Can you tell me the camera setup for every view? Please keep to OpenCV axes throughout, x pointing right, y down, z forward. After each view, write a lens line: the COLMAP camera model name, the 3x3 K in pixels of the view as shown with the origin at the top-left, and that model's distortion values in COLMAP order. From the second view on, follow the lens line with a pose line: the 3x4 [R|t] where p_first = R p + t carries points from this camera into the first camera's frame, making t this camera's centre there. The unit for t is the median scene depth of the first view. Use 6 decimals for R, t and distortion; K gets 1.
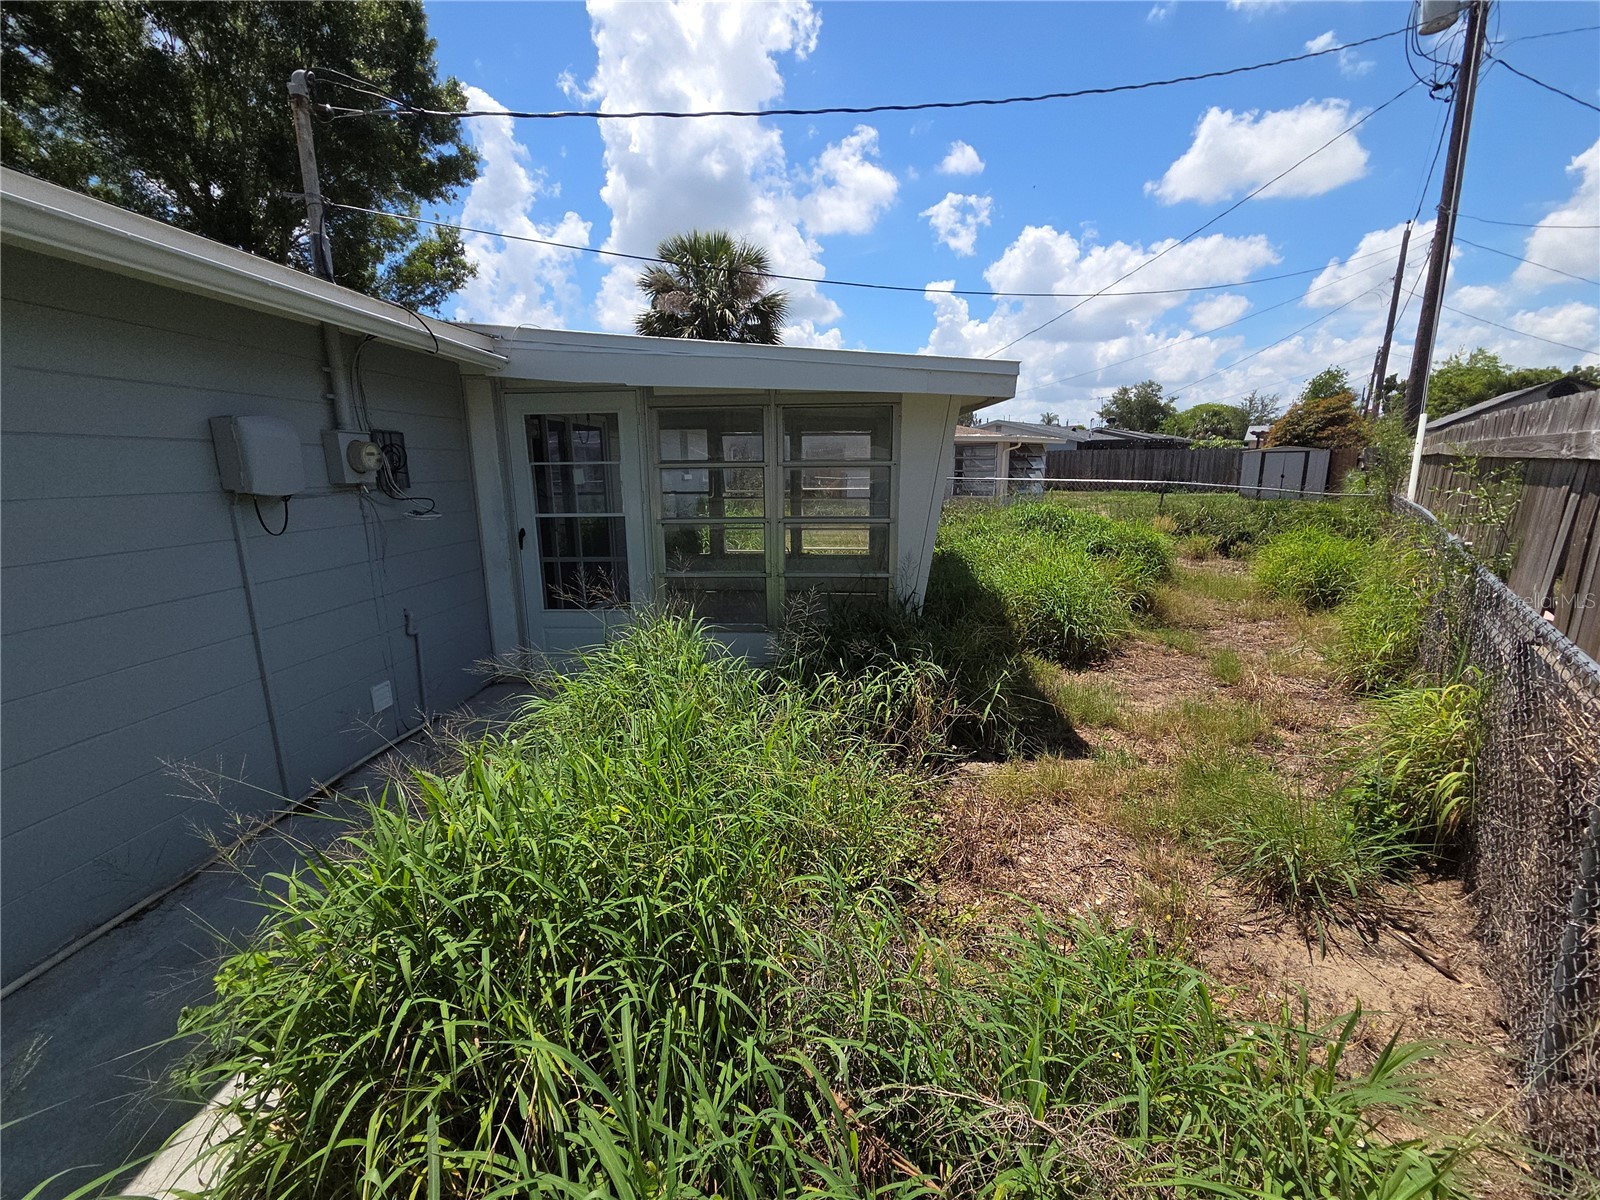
lens RADIAL K [[657.5, 0, 794.4], [0, 657.5, 605.7], [0, 0, 1]] dist [0.010765, -0.003256]
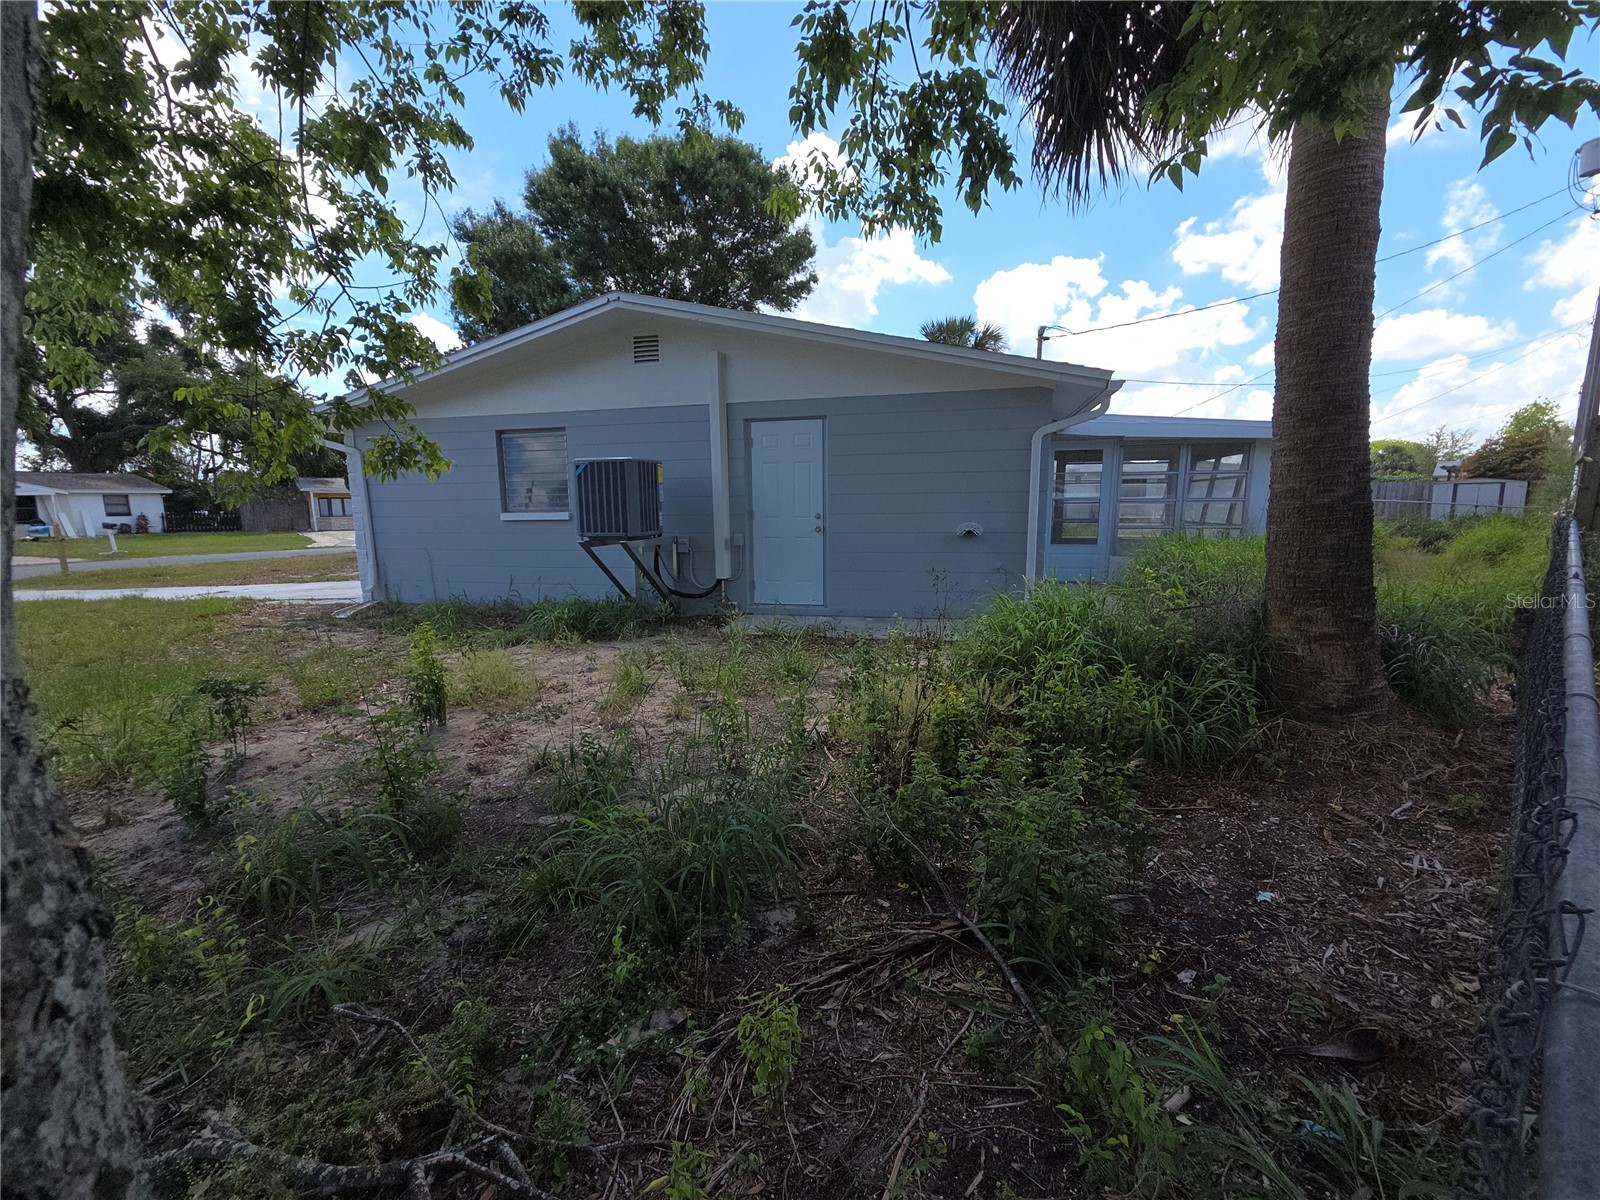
lens RADIAL K [[657.5, 0, 794.4], [0, 657.5, 605.7], [0, 0, 1]] dist [0.010765, -0.003256]
pose [[0.985240, 0.028012, -0.168871, -0.150774], [-0.038305, 0.997581, -0.058005, 0.064525], [0.166837, 0.063618, 0.983930, -0.211317]]
